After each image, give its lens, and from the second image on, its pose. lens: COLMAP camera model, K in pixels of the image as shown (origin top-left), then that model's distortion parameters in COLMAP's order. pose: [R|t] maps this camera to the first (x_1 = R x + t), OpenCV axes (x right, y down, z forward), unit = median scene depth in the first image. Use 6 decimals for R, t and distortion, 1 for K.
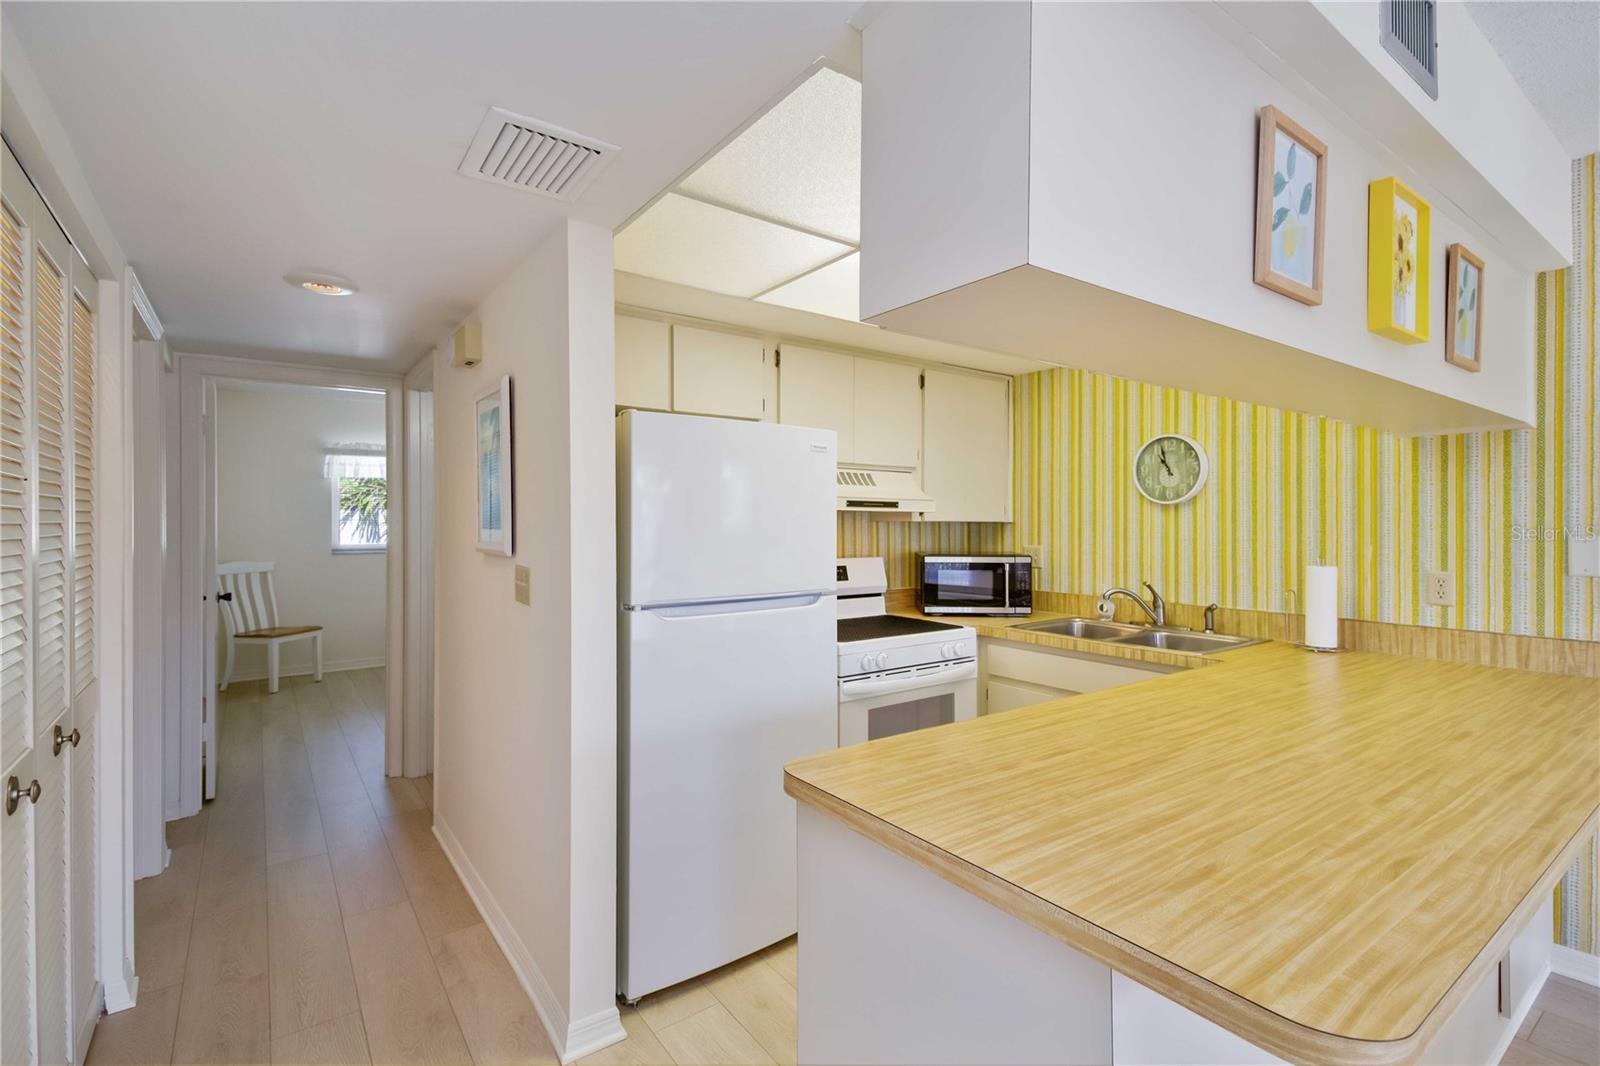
lens RADIAL K [[734.4, 0, 797.9], [0, 734.4, 522.9], [0, 0, 1]] dist [0.046827, -0.016707]
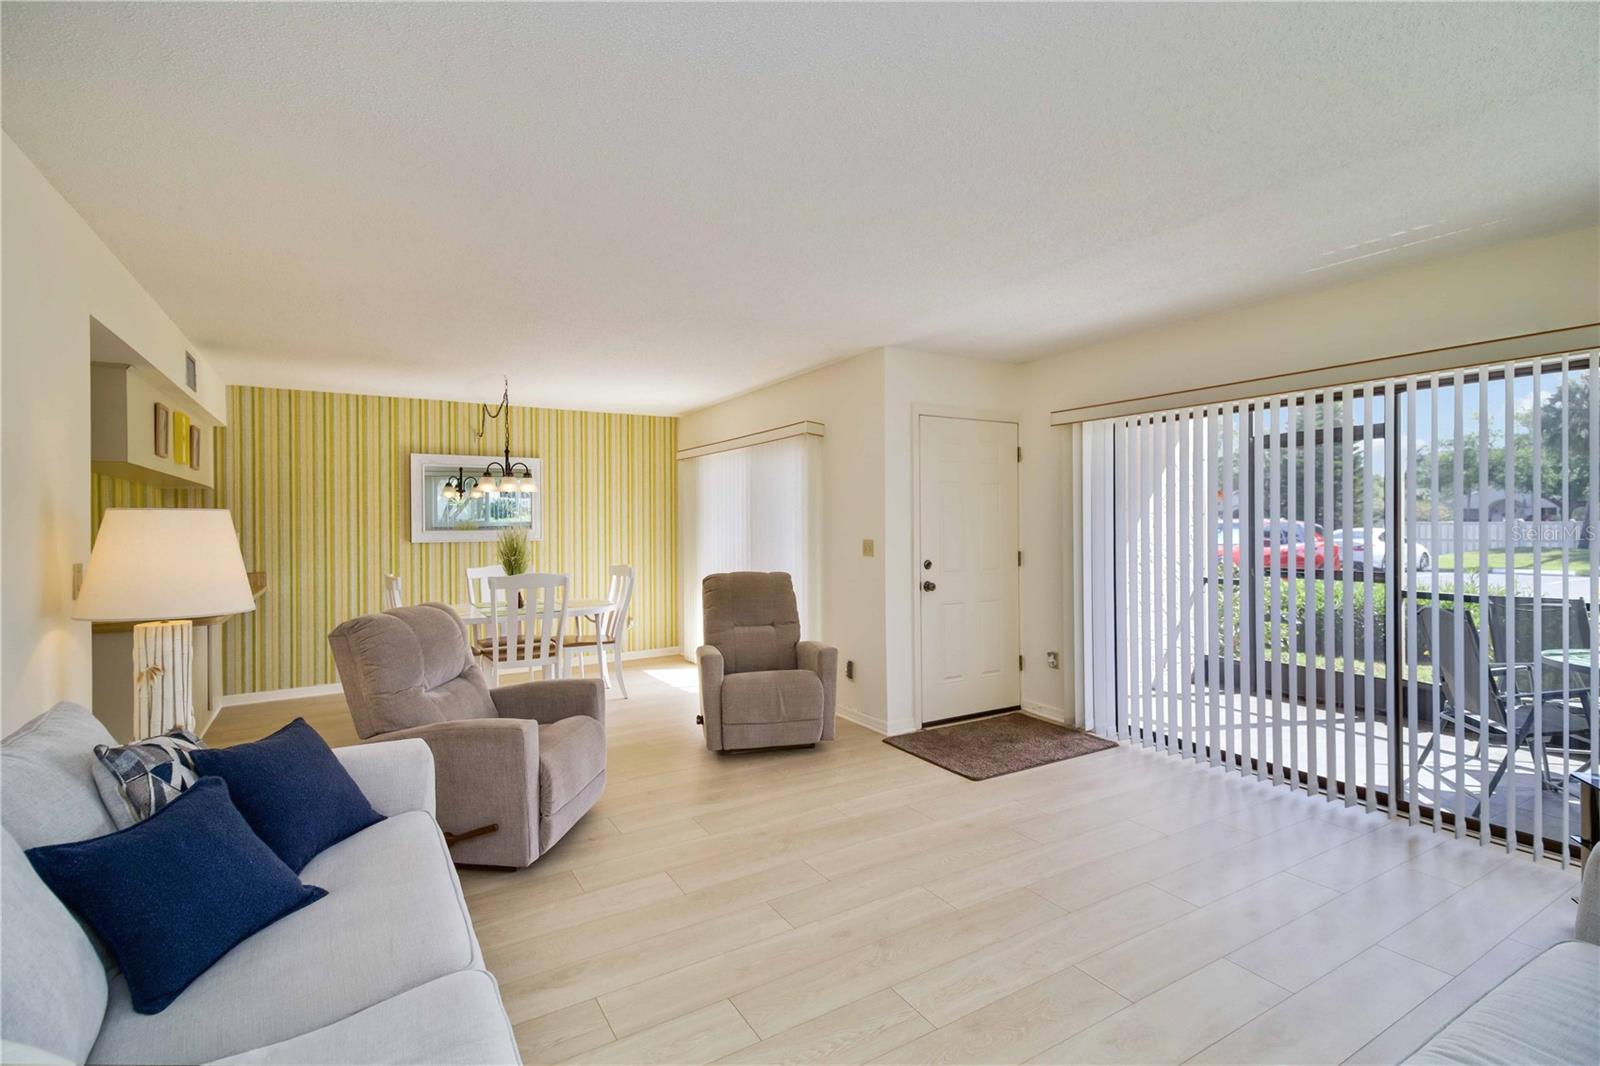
lens RADIAL K [[734.4, 0, 802.7], [0, 734.4, 523.0], [0, 0, 1]] dist [0.046827, -0.016707]
pose [[0.082859, -0.002007, 0.996559, -1.128110], [0.014039, 0.999901, 0.000846, 0.008057], [-0.996462, 0.013921, 0.082879, -0.965348]]
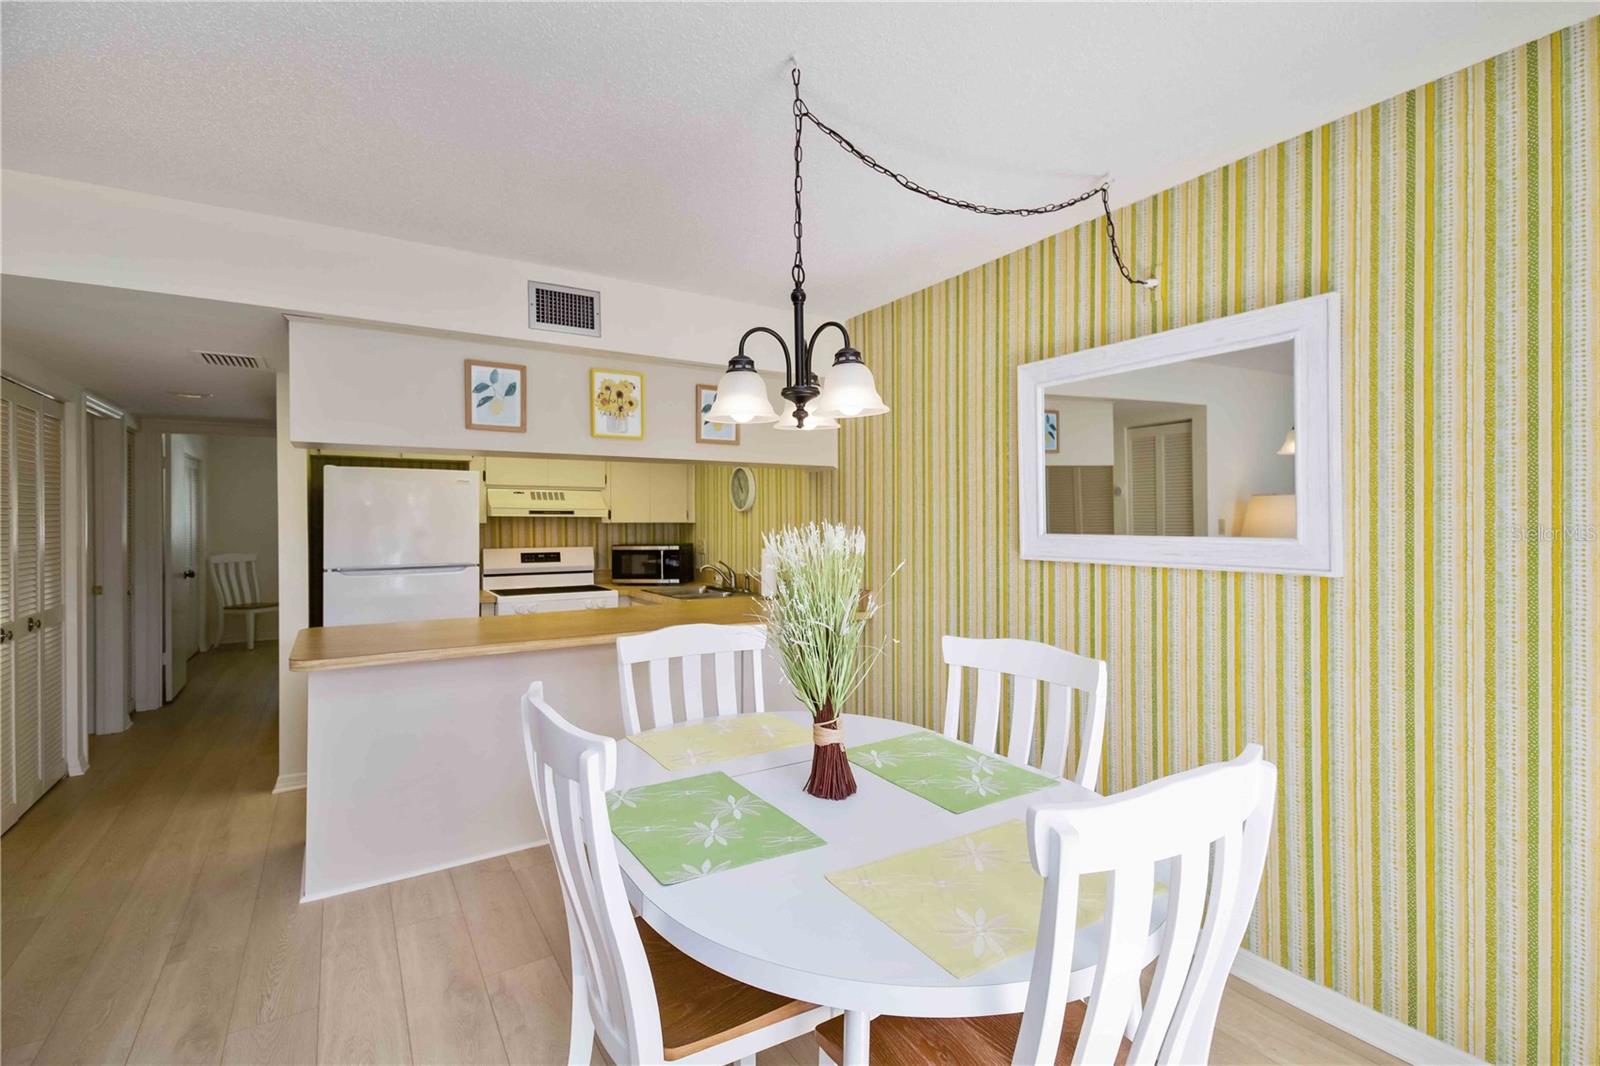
lens RADIAL K [[734.4, 0, 802.7], [0, 734.4, 517.3], [0, 0, 1]] dist [0.046827, -0.016707]
pose [[0.997272, -0.004956, -0.073650, 0.877177], [0.004360, 0.999957, -0.008245, 0.000688], [0.073688, 0.007901, 0.997250, -0.634697]]
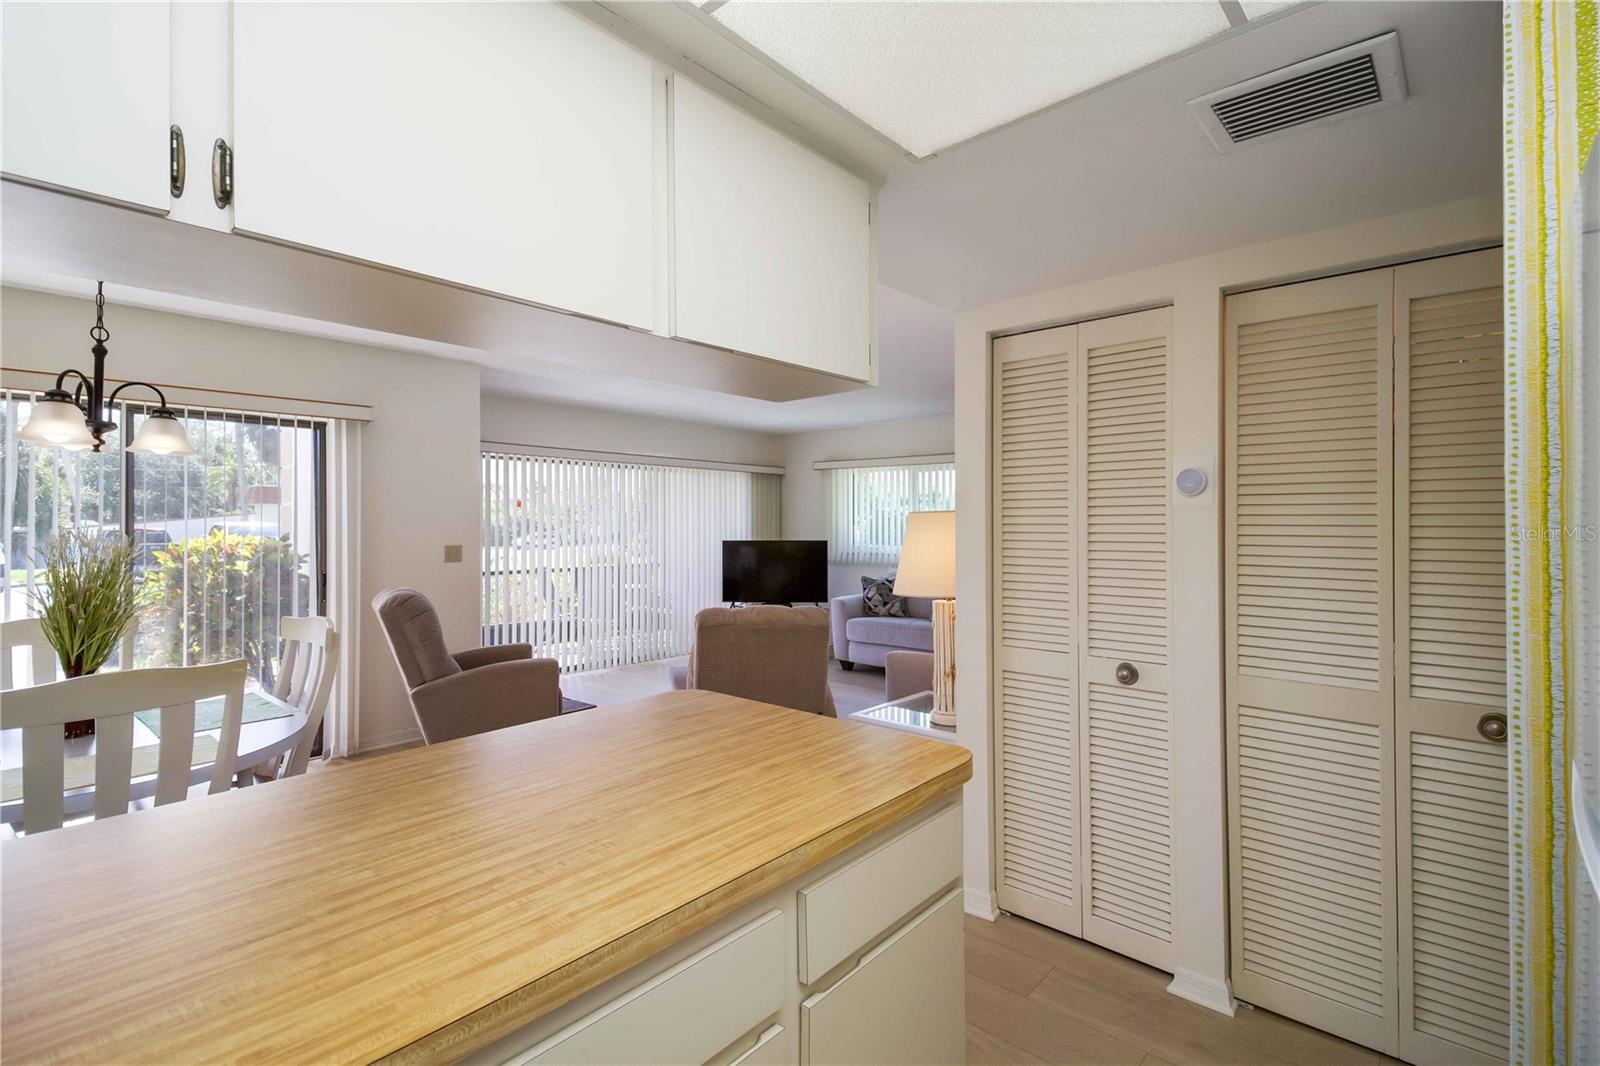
lens RADIAL K [[734.4, 0, 816.5], [0, 734.4, 517.9], [0, 0, 1]] dist [0.046827, -0.016707]
pose [[-0.972467, -0.006124, -0.232962, 0.233680], [-0.004929, 0.999972, -0.005708, -0.006132], [0.232990, -0.004403, -0.972469, 1.020576]]
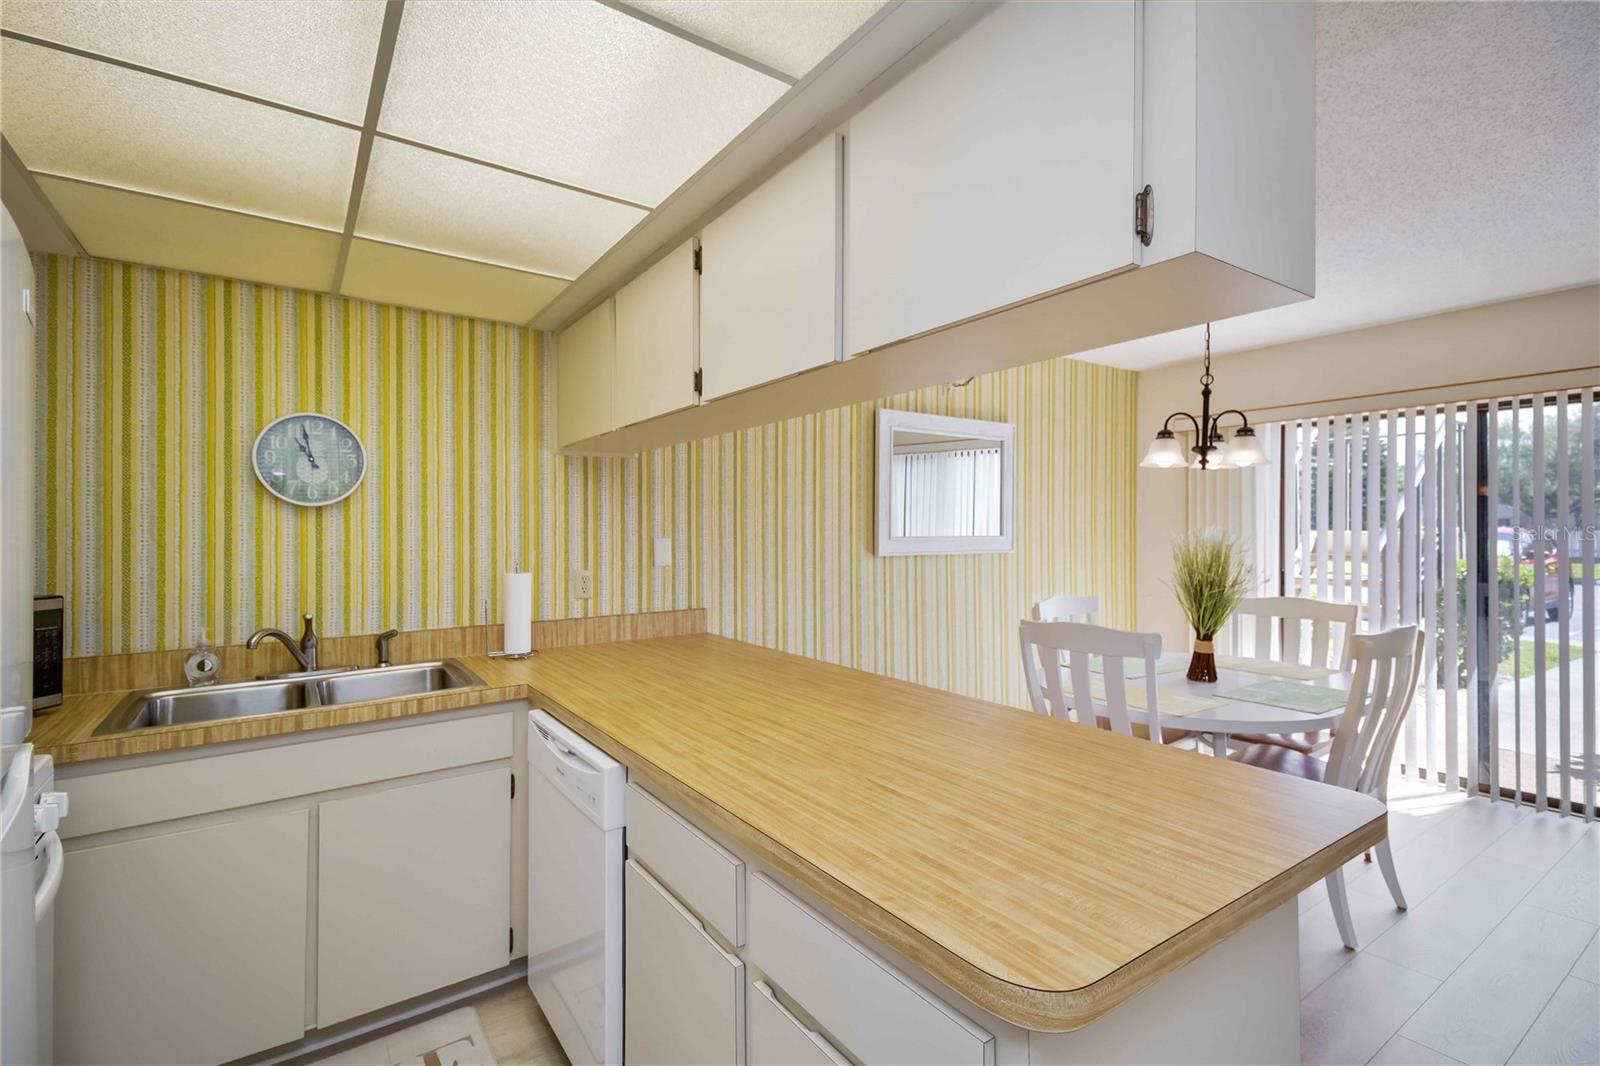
lens RADIAL K [[734.4, 0, 796.2], [0, 734.4, 519.1], [0, 0, 1]] dist [0.046827, -0.016707]
pose [[0.022946, 0.012136, 0.999663, -0.281199], [0.007223, 0.999898, -0.012305, 0.000251], [-0.999711, 0.007503, 0.022856, 0.587173]]
